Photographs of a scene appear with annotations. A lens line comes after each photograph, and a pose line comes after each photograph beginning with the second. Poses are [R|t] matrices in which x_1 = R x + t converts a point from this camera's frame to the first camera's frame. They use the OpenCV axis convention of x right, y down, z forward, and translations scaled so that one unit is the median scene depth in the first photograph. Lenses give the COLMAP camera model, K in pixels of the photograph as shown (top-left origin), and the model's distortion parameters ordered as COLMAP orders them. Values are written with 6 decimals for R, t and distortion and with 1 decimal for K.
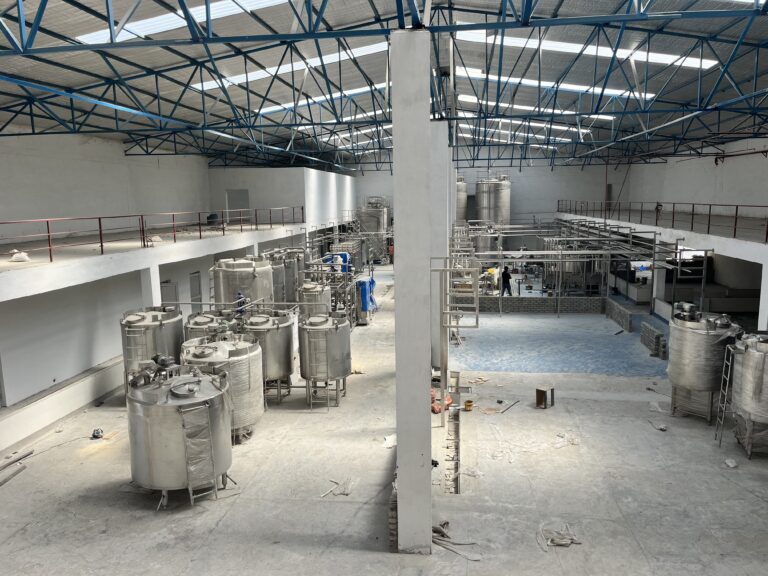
lens RADIAL K [[589.2, 0, 384.0], [0, 589.2, 288.0], [0, 0, 1]] dist [0.007117, -0.005214]
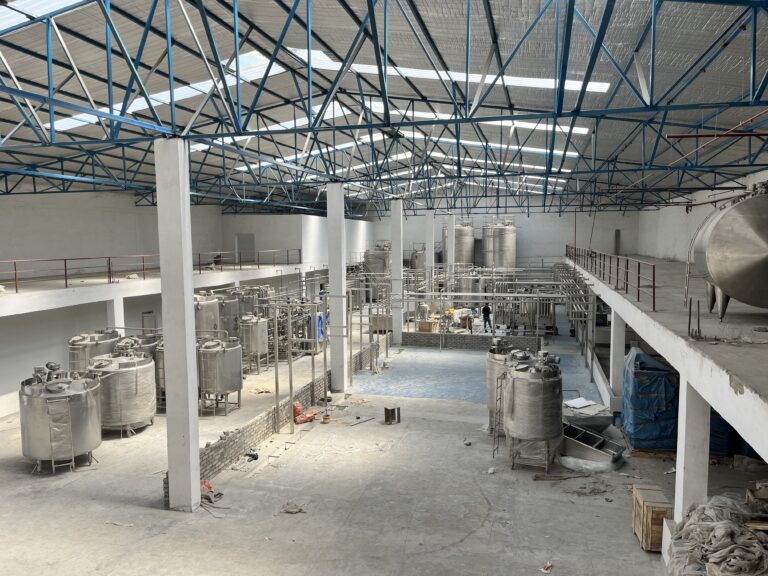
lens RADIAL K [[589.2, 0, 384.0], [0, 589.2, 288.0], [0, 0, 1]] dist [0.007117, -0.005214]
pose [[0.991931, 0.018588, -0.125408, 0.325711], [-0.026940, 0.997506, -0.065233, 0.006671], [0.123883, 0.068085, 0.989958, -0.154917]]
